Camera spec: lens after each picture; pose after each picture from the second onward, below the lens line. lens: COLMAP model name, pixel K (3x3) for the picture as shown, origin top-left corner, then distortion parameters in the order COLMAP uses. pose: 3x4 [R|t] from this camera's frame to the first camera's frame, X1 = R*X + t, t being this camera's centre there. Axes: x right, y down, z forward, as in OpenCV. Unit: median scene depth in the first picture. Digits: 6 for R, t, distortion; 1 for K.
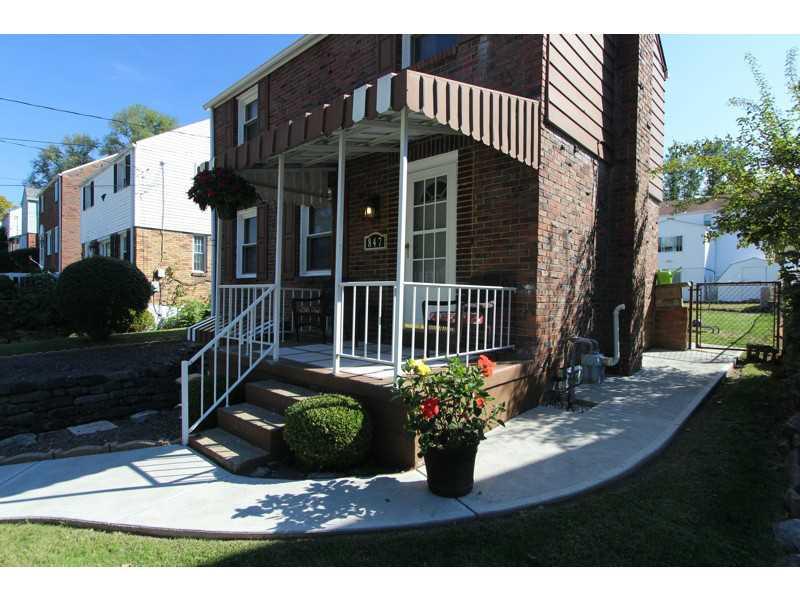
lens RADIAL K [[437.1, 0, 400.7], [0, 437.1, 299.7], [0, 0, 1]] dist [-0.008845, 0.003775]
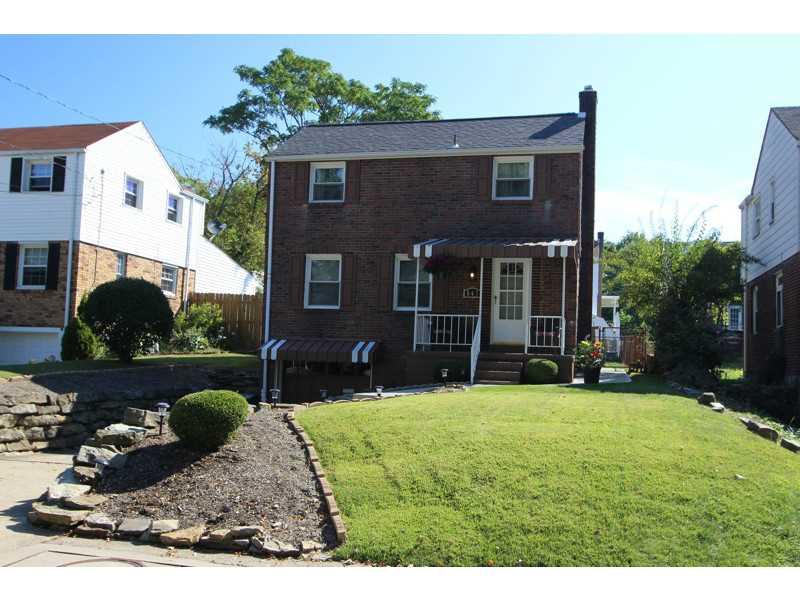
lens RADIAL K [[787.6, 0, 399.5], [0, 787.6, 300.3], [0, 0, 1]] dist [0.019923, 0.000000]
pose [[0.876736, 0.058651, 0.477382, -1.433280], [-0.020563, 0.996200, -0.084629, 0.129914], [-0.480532, 0.064381, 0.874611, -1.248409]]
